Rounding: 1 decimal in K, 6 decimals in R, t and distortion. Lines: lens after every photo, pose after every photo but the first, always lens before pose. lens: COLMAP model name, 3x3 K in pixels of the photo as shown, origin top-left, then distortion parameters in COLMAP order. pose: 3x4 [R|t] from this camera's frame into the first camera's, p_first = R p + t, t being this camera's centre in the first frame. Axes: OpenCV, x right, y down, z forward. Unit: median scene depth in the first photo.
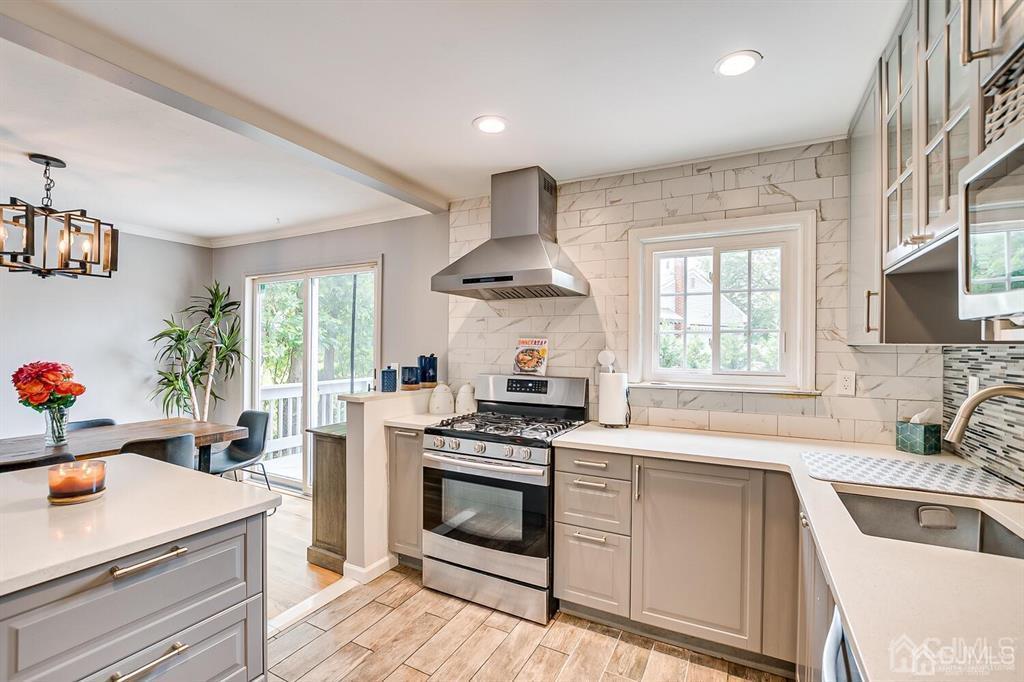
lens RADIAL K [[450.5, 0, 509.8], [0, 450.5, 347.6], [0, 0, 1]] dist [-0.027115, 0.004185]
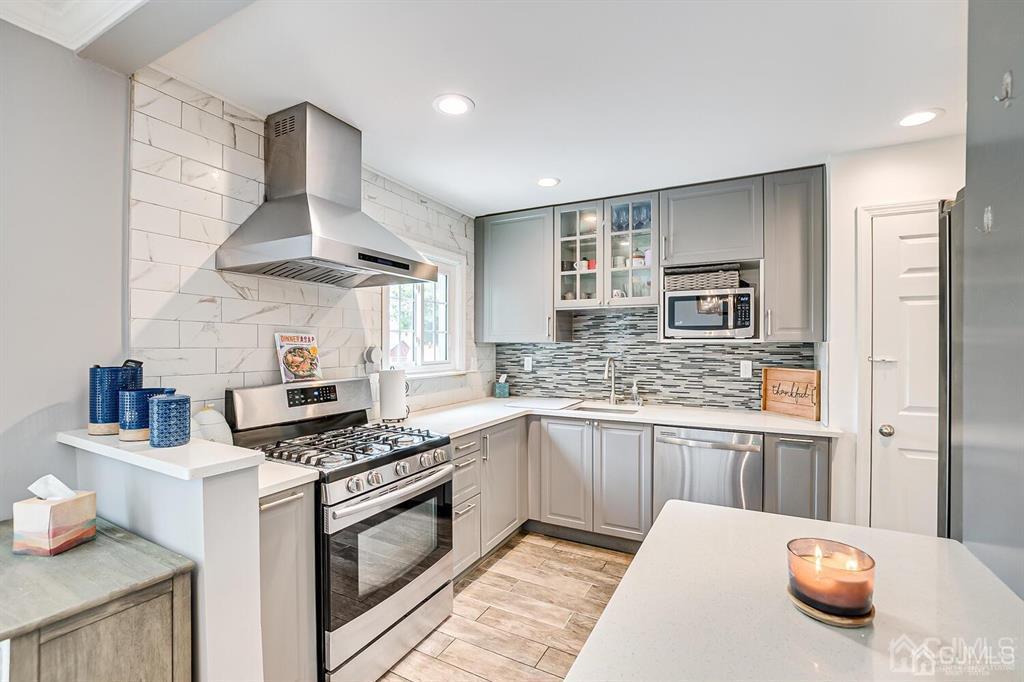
lens RADIAL K [[450.5, 0, 509.8], [0, 450.5, 347.6], [0, 0, 1]] dist [-0.027115, 0.004185]
pose [[0.000641, -0.014767, 0.999891, -0.918803], [-0.000934, 0.999891, 0.014767, -0.010290], [-0.999999, -0.000943, 0.000627, 0.837089]]
